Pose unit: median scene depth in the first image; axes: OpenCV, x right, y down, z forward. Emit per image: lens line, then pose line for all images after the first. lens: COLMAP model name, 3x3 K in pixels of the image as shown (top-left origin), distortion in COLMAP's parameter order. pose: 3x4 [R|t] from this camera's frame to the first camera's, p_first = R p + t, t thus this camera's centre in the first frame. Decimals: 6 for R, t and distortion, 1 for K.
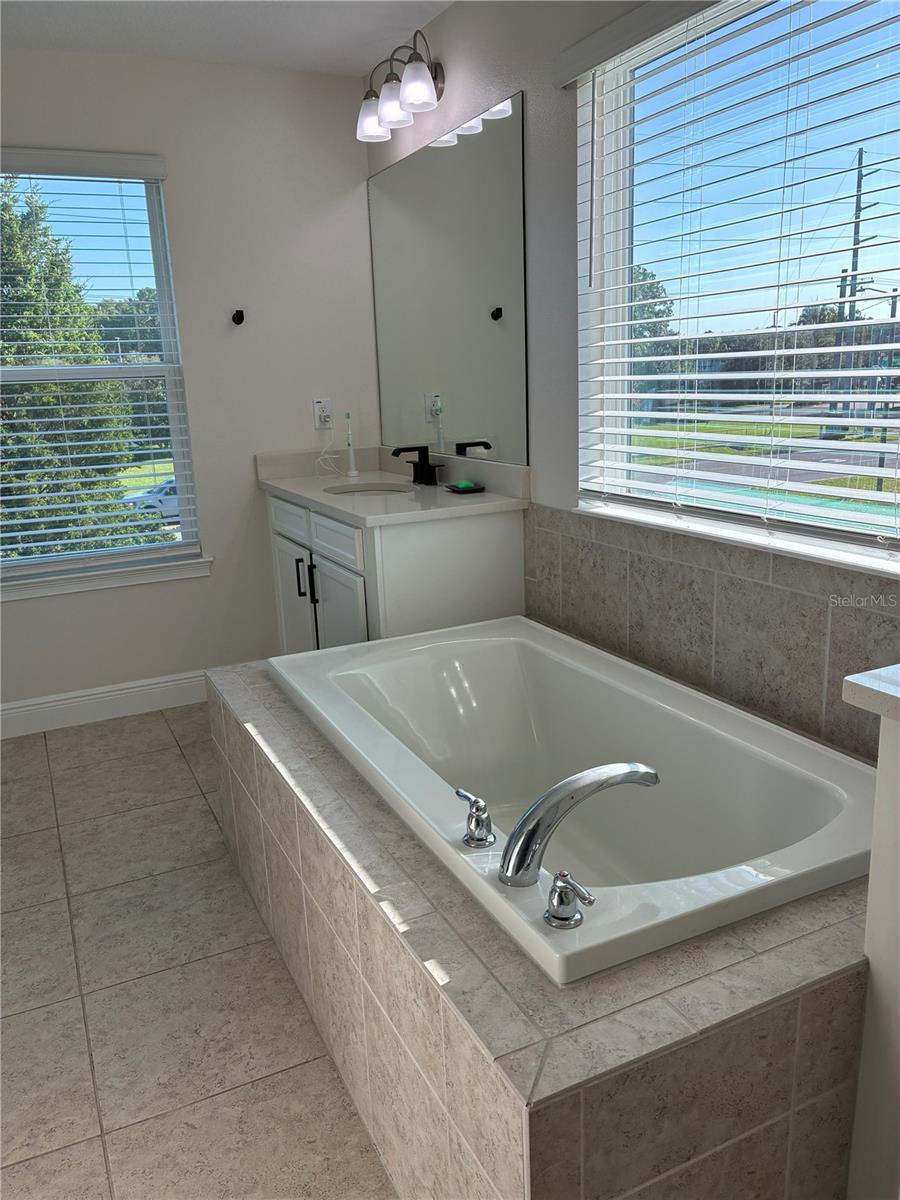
lens RADIAL K [[920.4, 0, 450.0], [0, 920.4, 600.0], [0, 0, 1]] dist [0.070796, -0.080237]
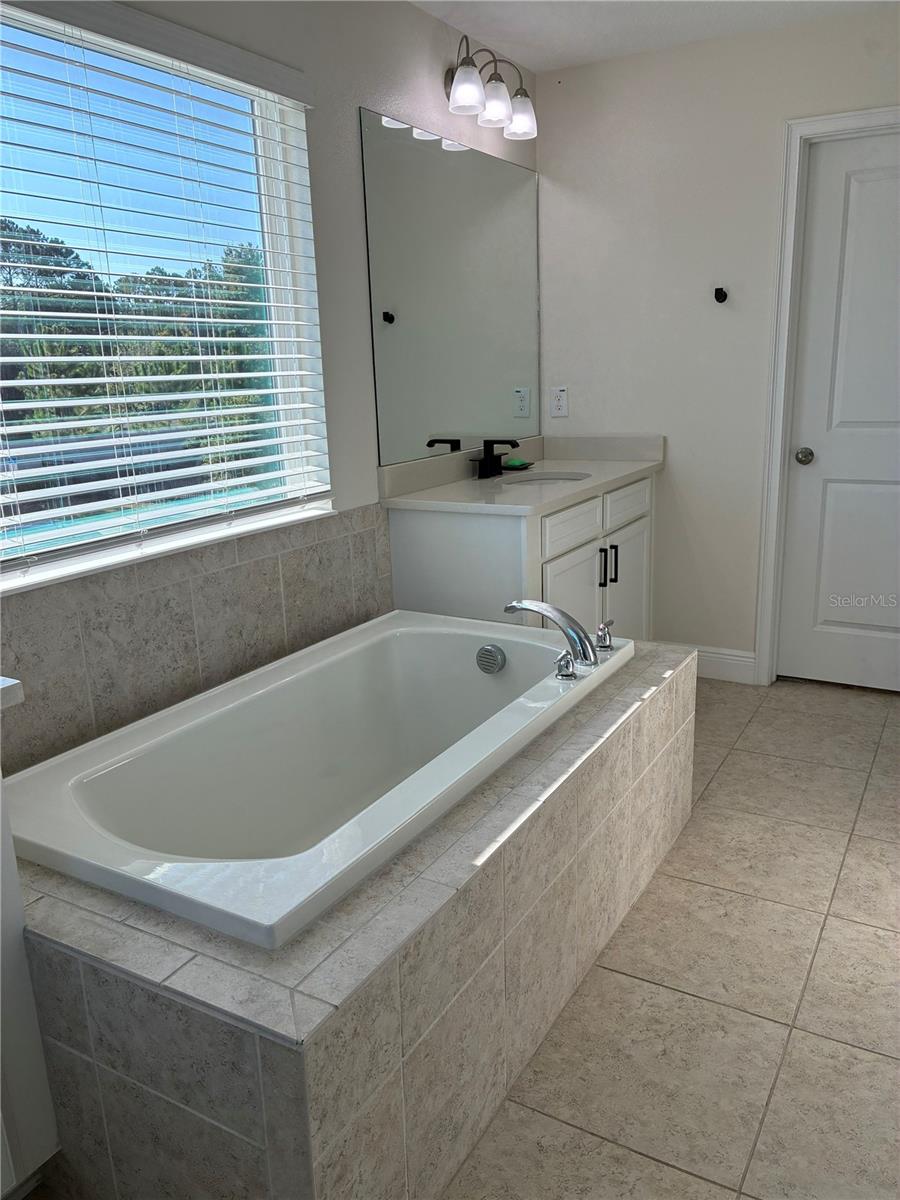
lens RADIAL K [[920.4, 0, 450.0], [0, 920.4, 600.0], [0, 0, 1]] dist [0.070796, -0.080237]
pose [[-0.560893, -0.148438, 0.814472, -0.805889], [0.252728, 0.906135, 0.339187, -0.314051], [-0.788370, 0.396088, -0.470731, 1.355057]]
